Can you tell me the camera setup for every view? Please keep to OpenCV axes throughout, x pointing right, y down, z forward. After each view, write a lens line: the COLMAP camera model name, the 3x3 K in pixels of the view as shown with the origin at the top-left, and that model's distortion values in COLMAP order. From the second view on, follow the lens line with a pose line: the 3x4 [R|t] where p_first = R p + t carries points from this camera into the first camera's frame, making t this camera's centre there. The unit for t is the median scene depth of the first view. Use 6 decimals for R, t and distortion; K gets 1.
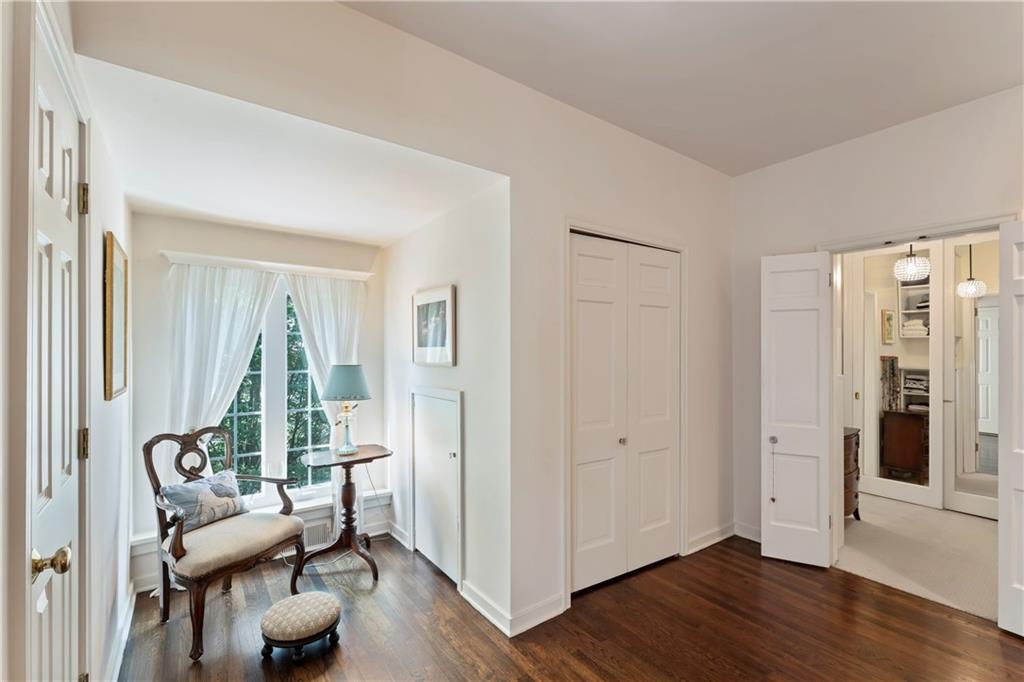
lens RADIAL K [[437.2, 0, 506.5], [0, 437.2, 351.5], [0, 0, 1]] dist [-0.006135, 0.001079]
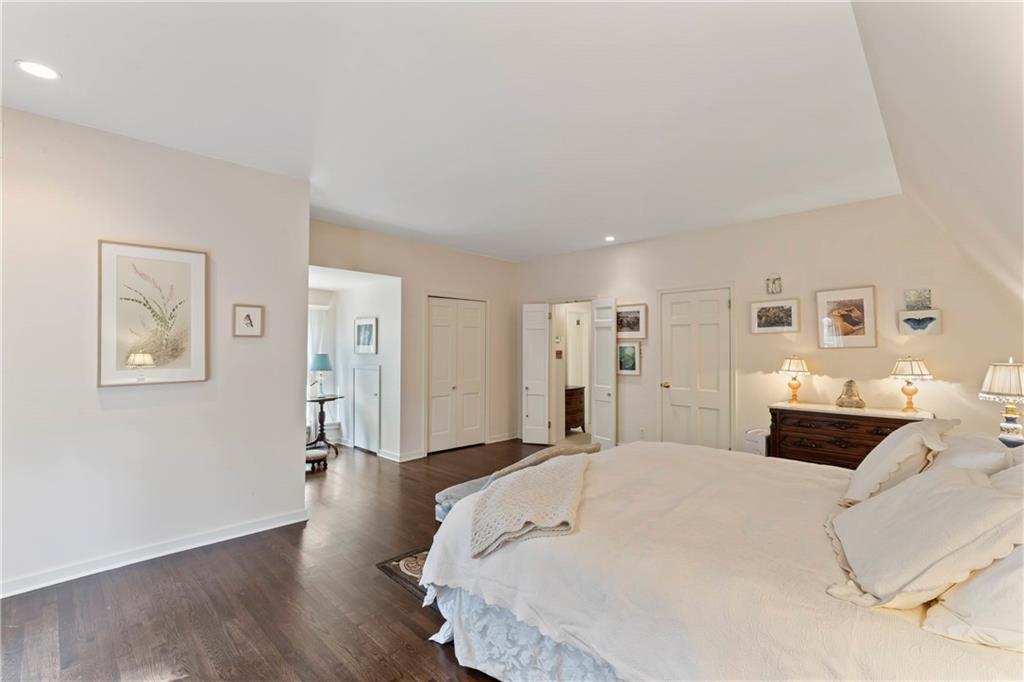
lens RADIAL K [[437.2, 0, 510.5], [0, 437.2, 343.1], [0, 0, 1]] dist [-0.006135, 0.001079]
pose [[0.979508, 0.005075, 0.201341, 0.092074], [-0.002912, 0.999935, -0.011040, -0.000358], [-0.201383, 0.010227, 0.979459, -1.188451]]
